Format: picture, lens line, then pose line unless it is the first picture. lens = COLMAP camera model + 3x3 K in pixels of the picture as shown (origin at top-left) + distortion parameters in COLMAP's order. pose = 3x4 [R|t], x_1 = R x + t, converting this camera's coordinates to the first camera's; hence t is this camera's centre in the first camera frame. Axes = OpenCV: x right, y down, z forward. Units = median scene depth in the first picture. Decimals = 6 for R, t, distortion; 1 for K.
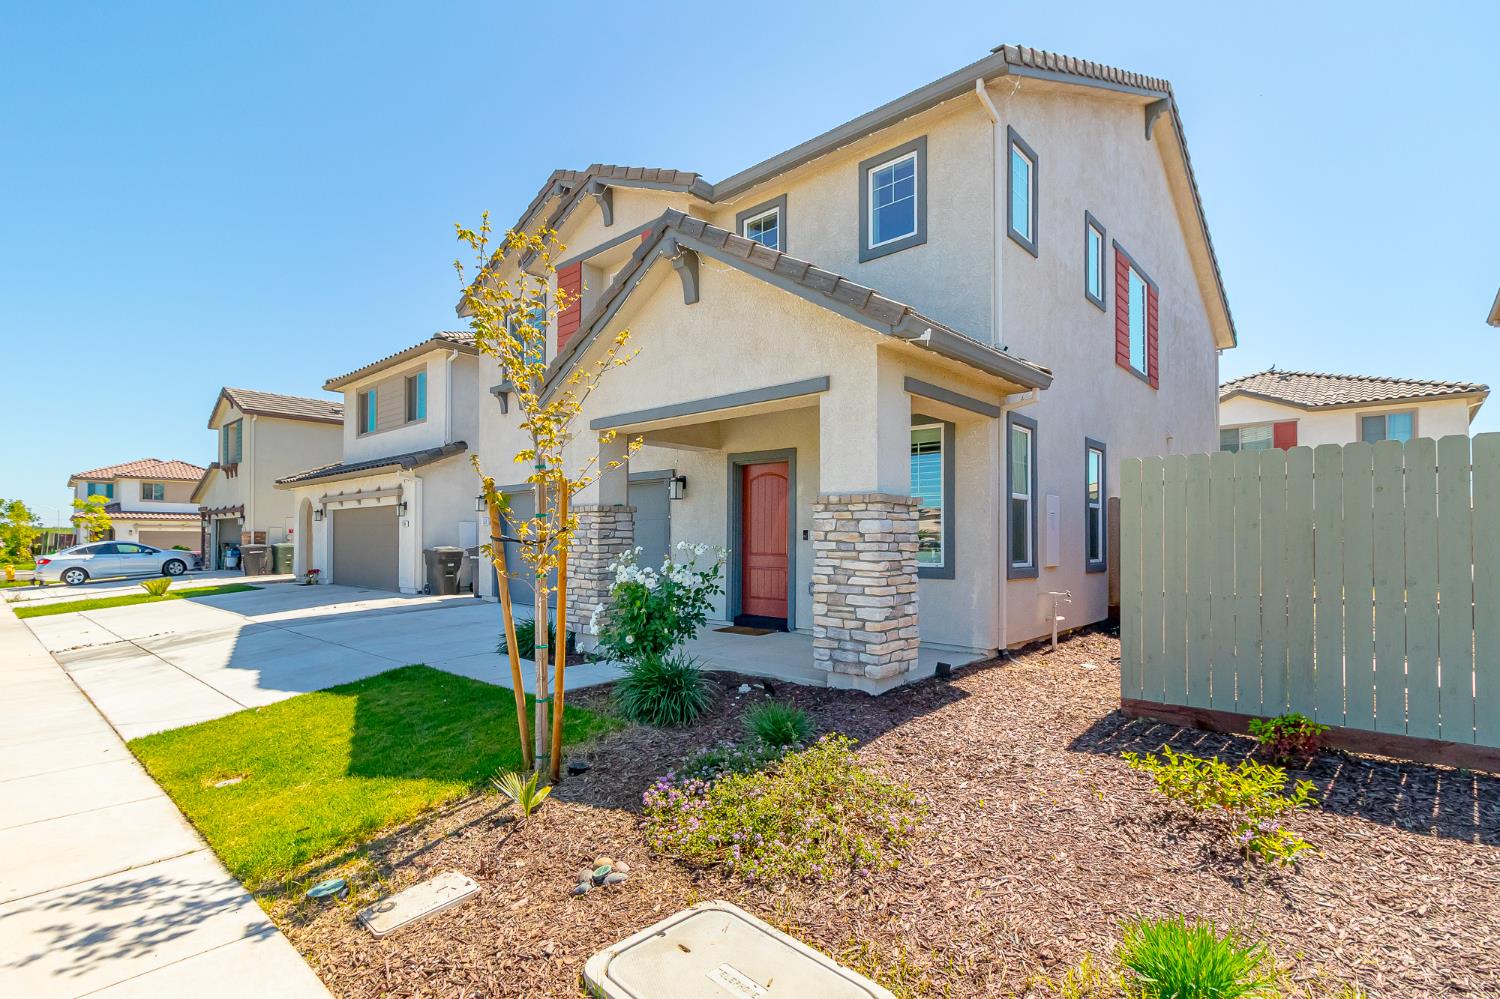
lens RADIAL K [[725.8, 0, 748.2], [0, 725.8, 540.2], [0, 0, 1]] dist [0.017669, -0.000075]
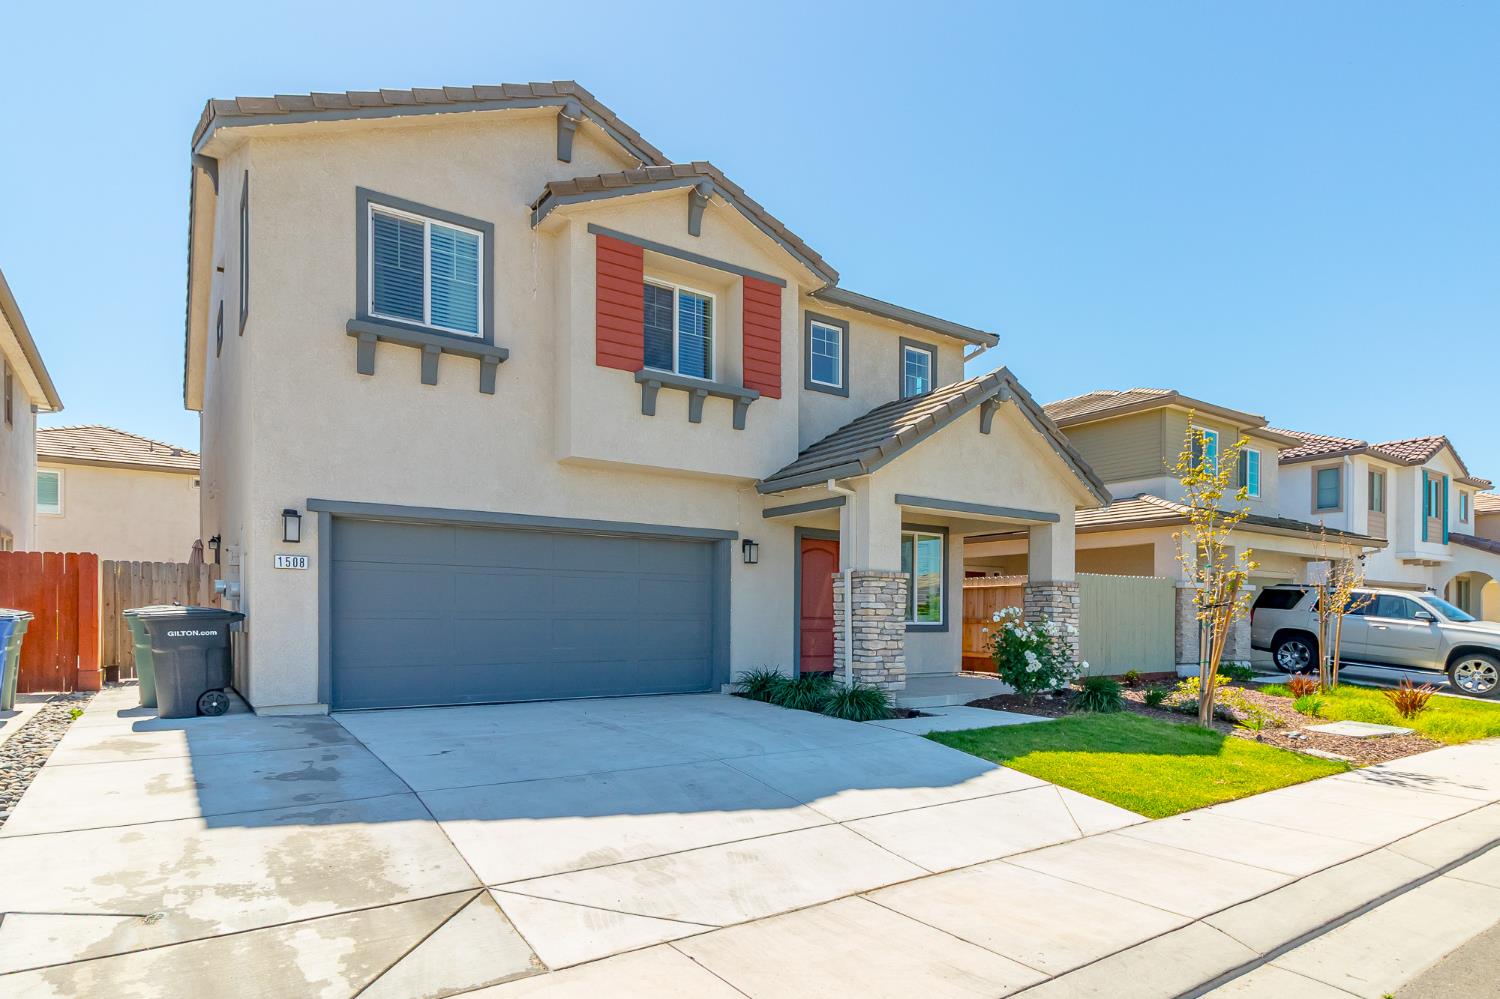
lens RADIAL K [[824.1, 0, 748.8], [0, 824.1, 617.5], [0, 0, 1]] dist [0.000179, 0.000178]
pose [[0.227404, -0.000784, 0.973800, -2.008856], [-0.005824, 0.999981, 0.002165, 0.025256], [-0.973783, -0.006164, 0.227395, 1.275122]]
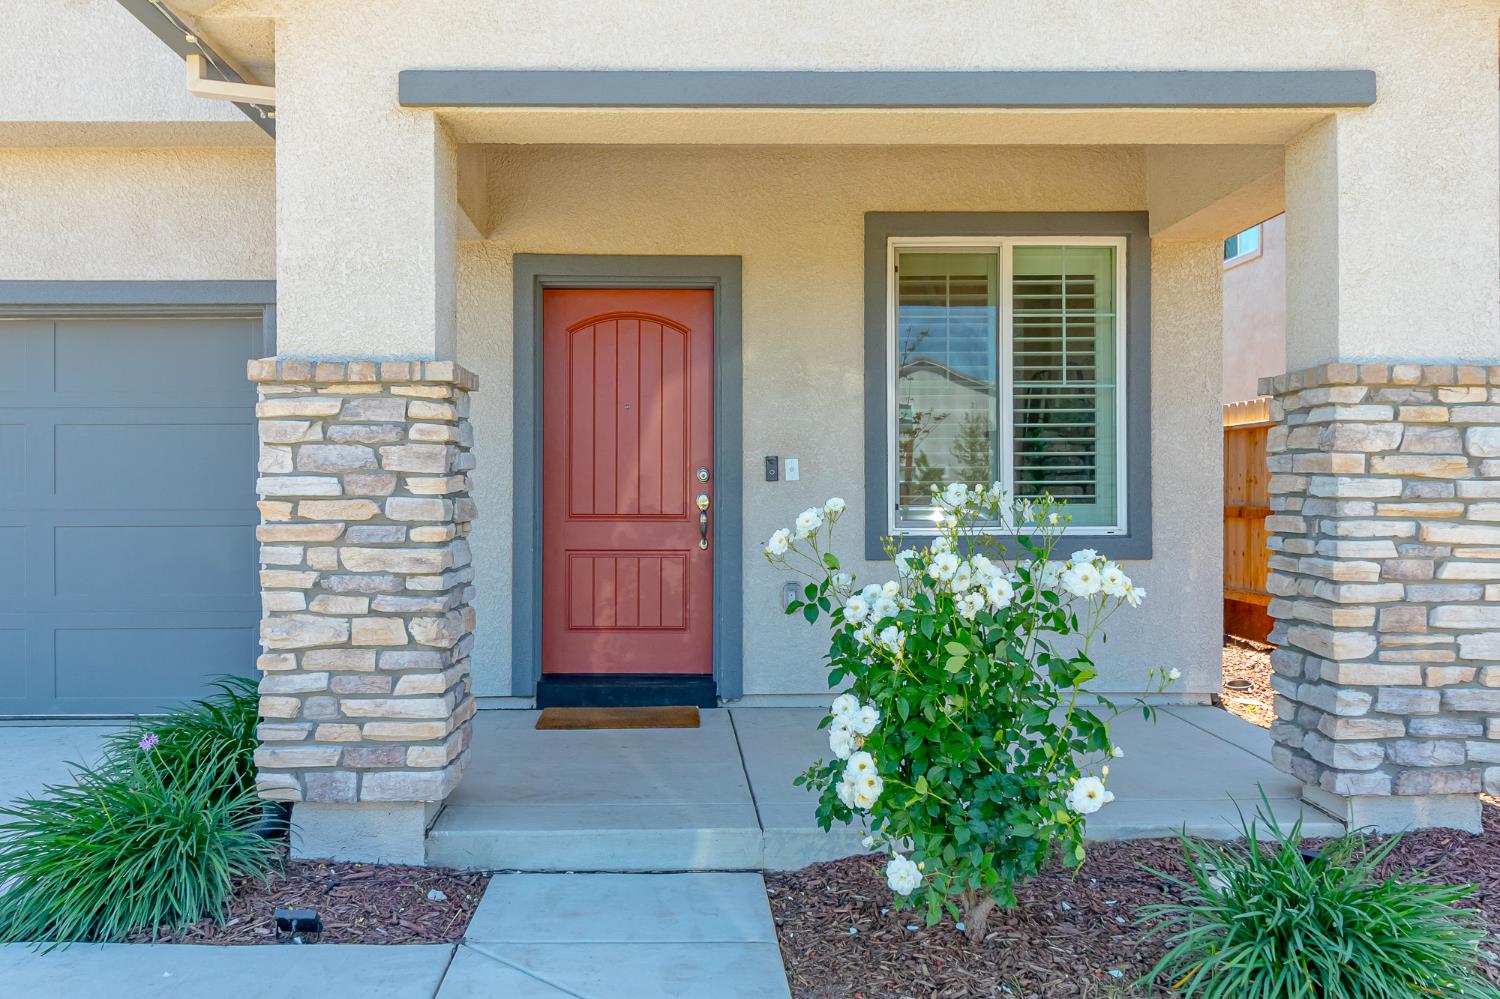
lens RADIAL K [[1242.3, 0, 747.4], [0, 1242.3, 484.1], [0, 0, 1]] dist [0.004283, 0.001154]
pose [[0.726747, -0.001613, 0.686903, -0.627241], [0.005627, 0.999978, -0.003605, 0.005769], [-0.686882, 0.006485, 0.726740, 0.737242]]
